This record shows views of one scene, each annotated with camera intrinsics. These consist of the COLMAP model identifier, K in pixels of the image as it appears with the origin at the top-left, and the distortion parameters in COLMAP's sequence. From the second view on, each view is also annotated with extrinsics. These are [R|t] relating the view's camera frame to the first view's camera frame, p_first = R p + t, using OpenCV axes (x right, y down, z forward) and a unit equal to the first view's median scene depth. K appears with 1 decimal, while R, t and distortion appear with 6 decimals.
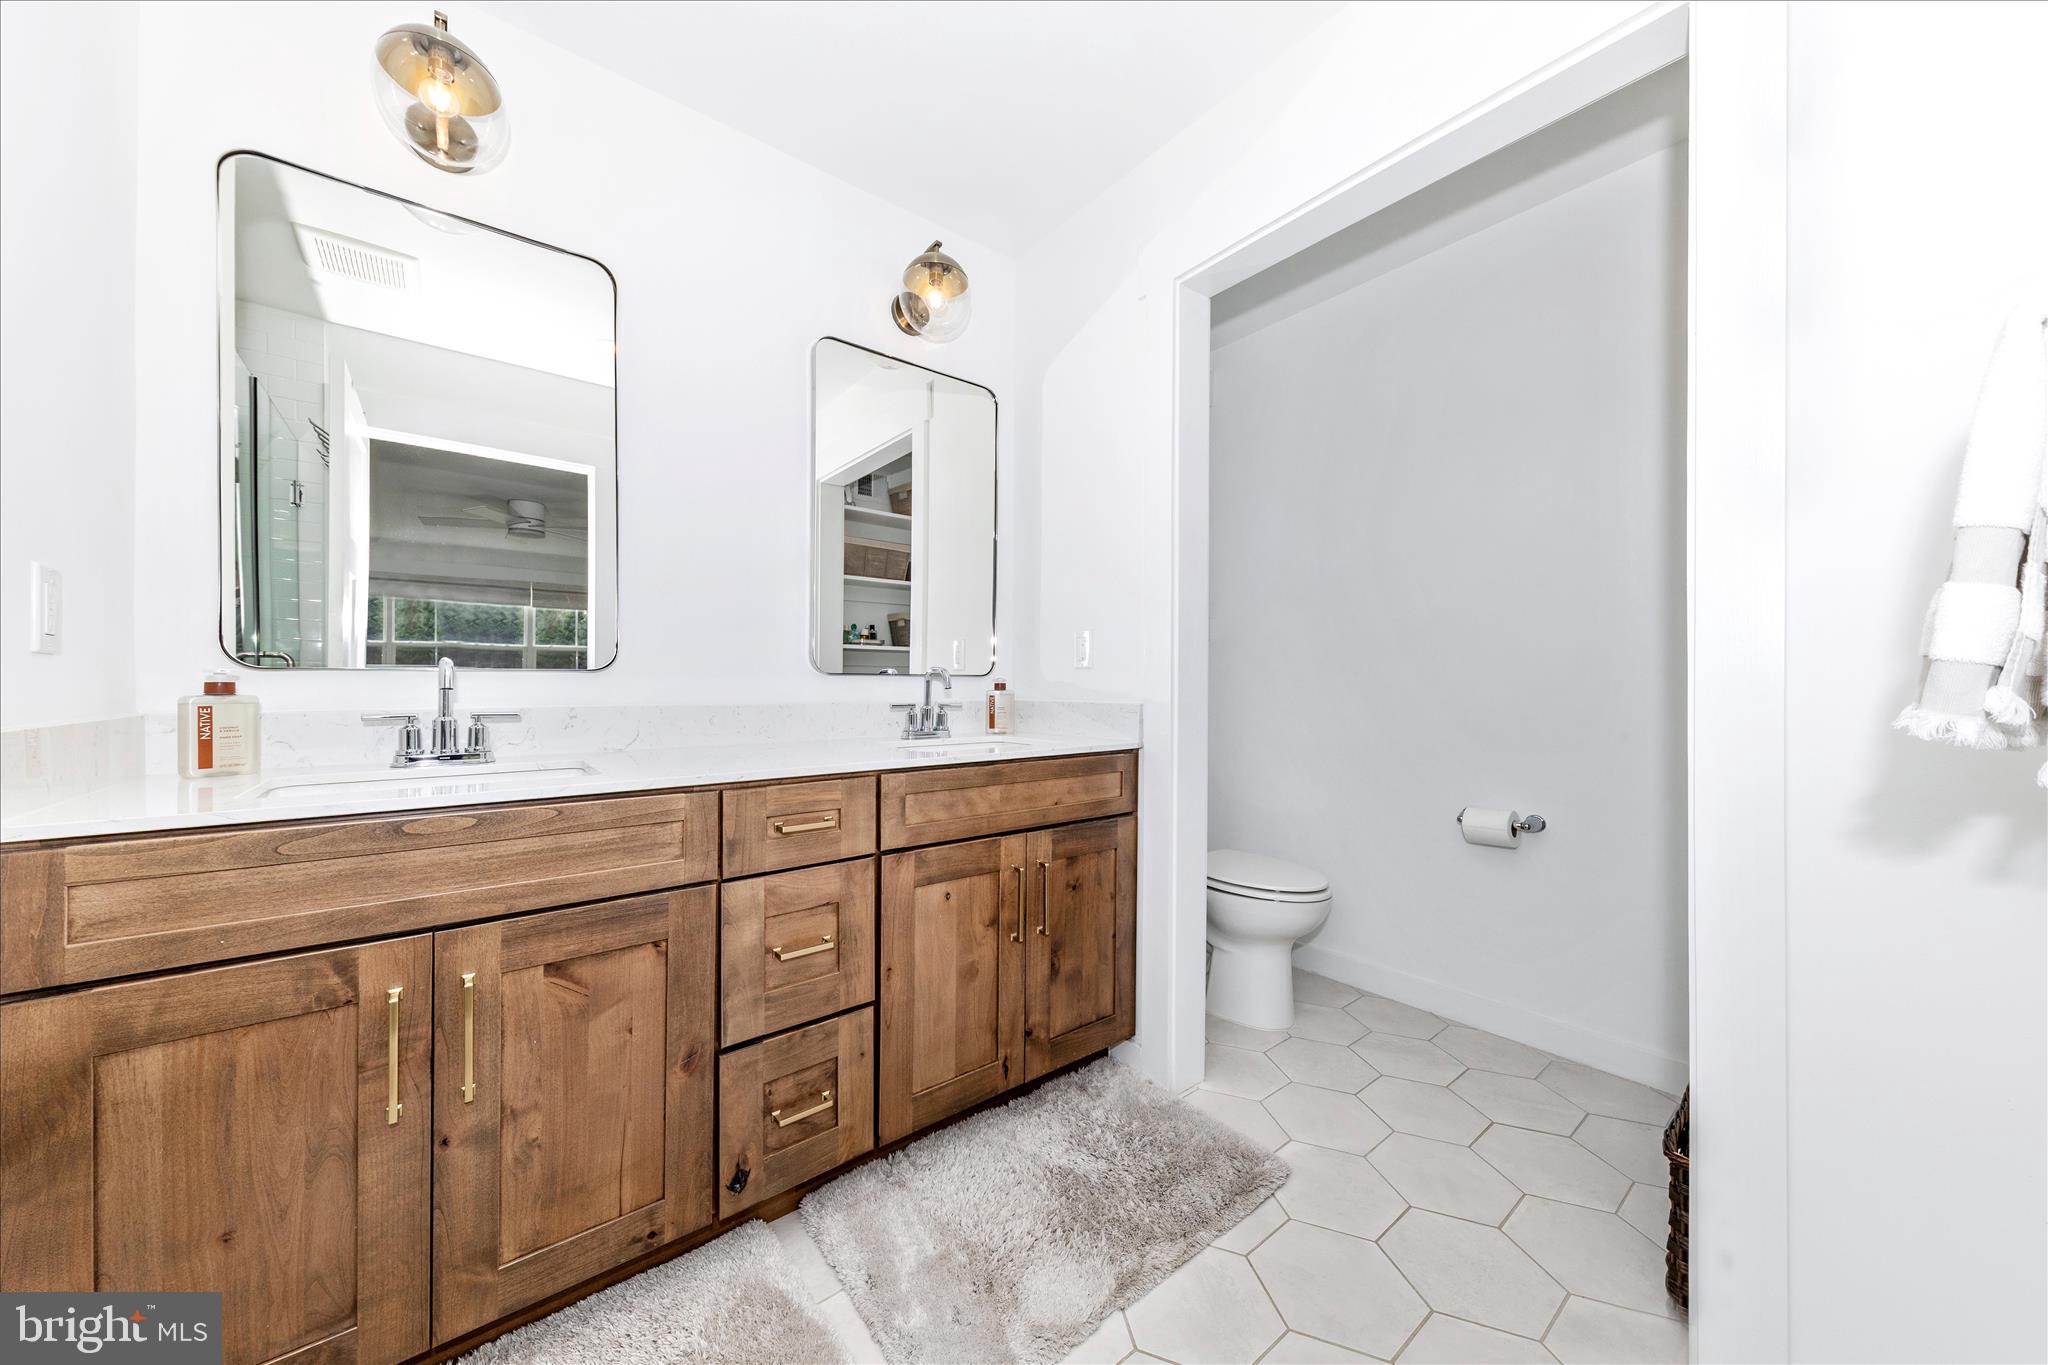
lens RADIAL K [[720.4, 0, 1025.1], [0, 720.4, 679.6], [0, 0, 1]] dist [-0.003579, -0.000172]
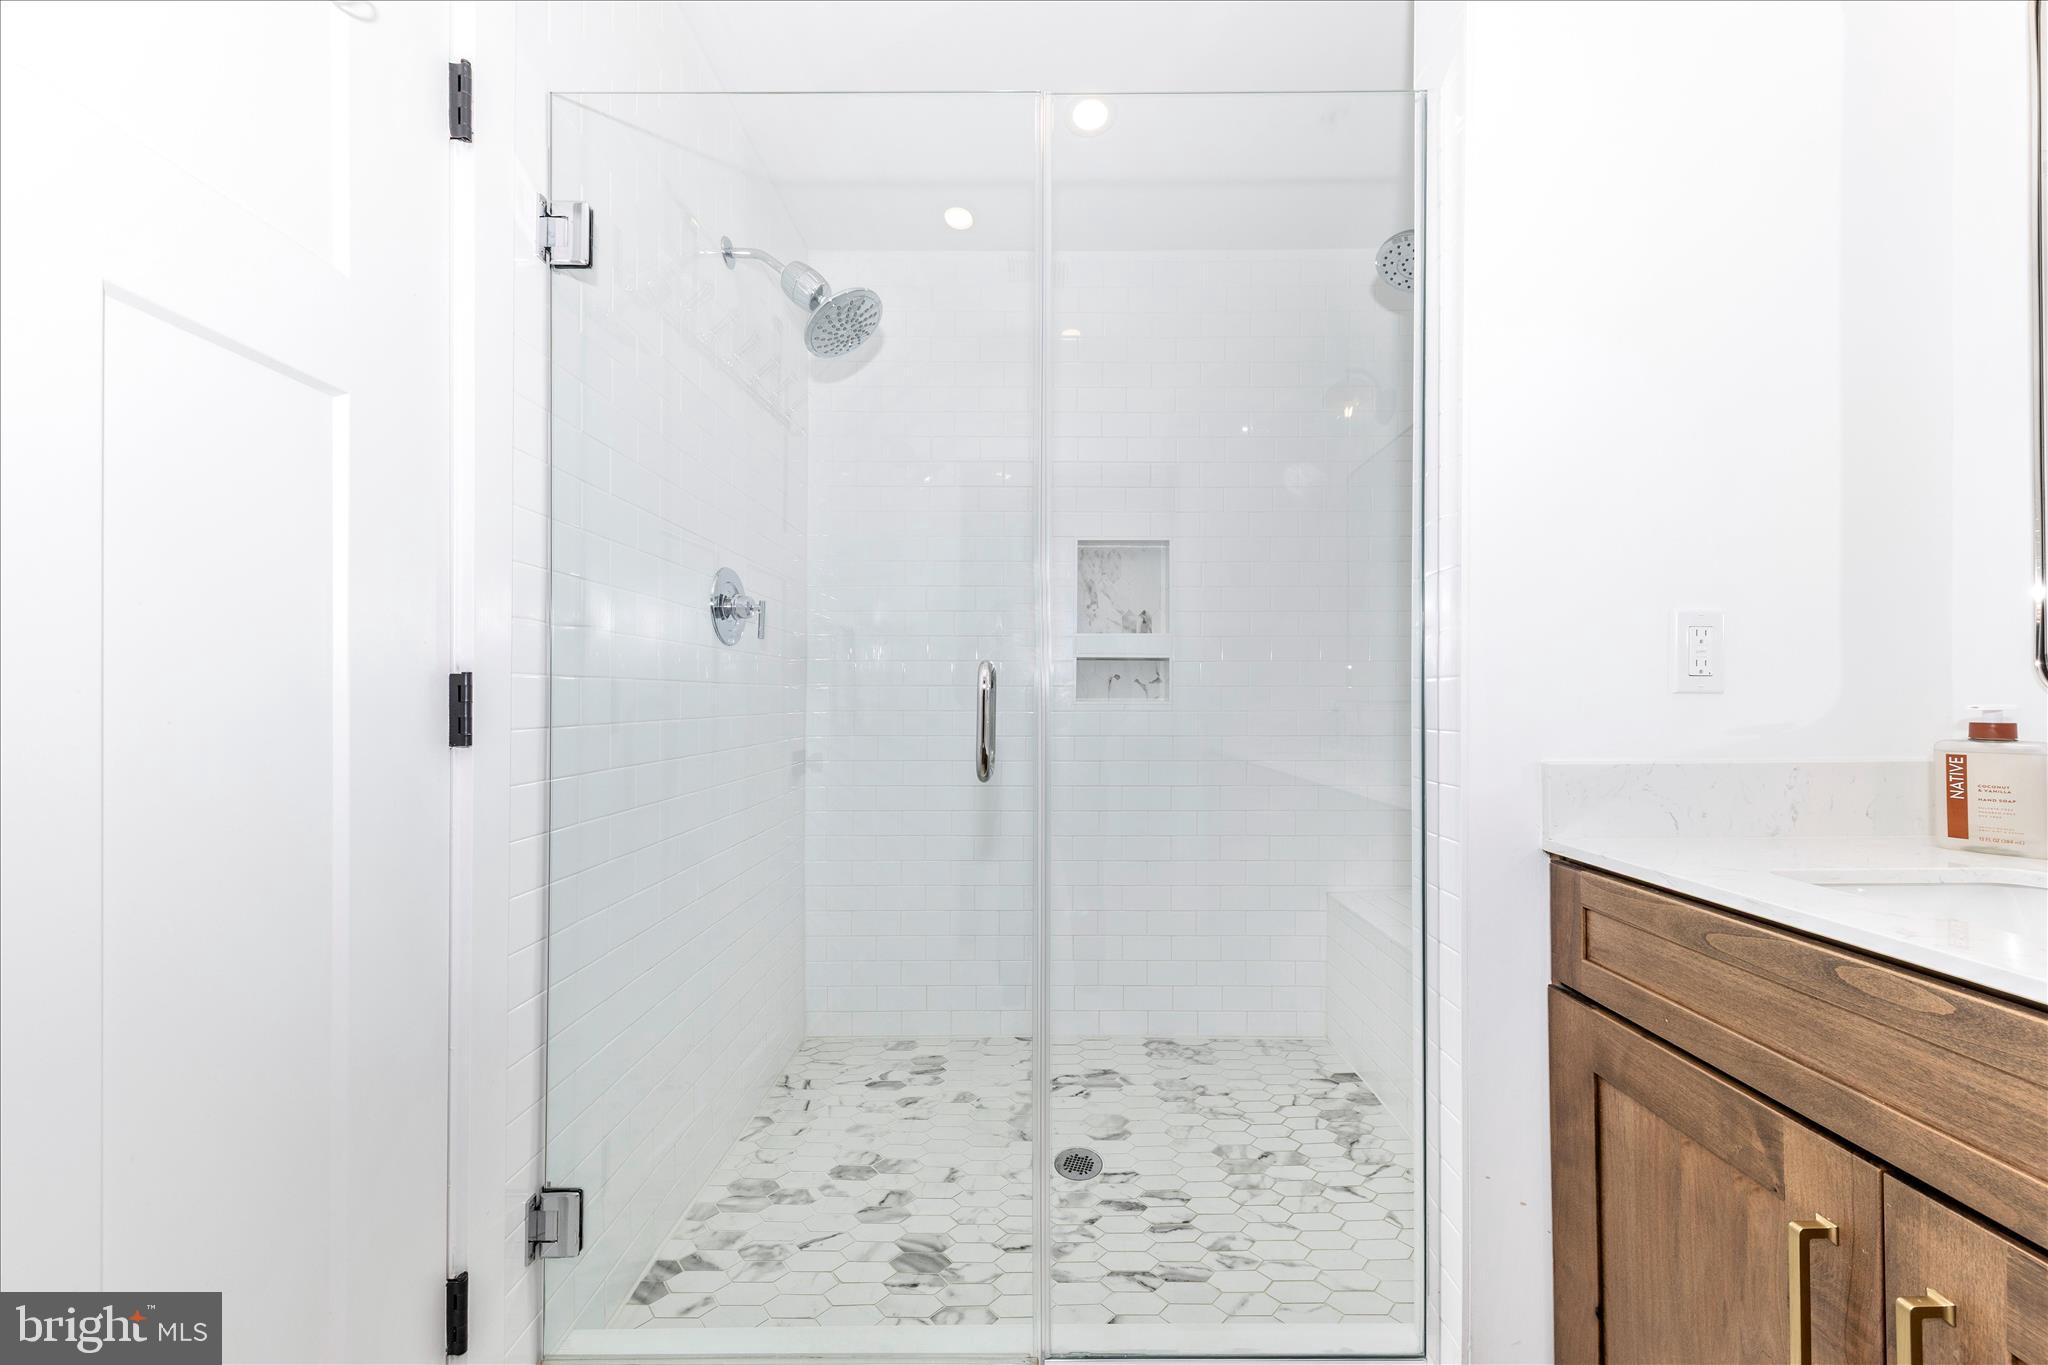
lens RADIAL K [[720.4, 0, 1031.2], [0, 720.4, 691.2], [0, 0, 1]] dist [-0.003579, -0.000172]
pose [[-0.631704, -0.003595, -0.775201, 0.059813], [0.004452, 0.999956, -0.008265, -0.035135], [0.775197, -0.008672, -0.631660, 0.929484]]
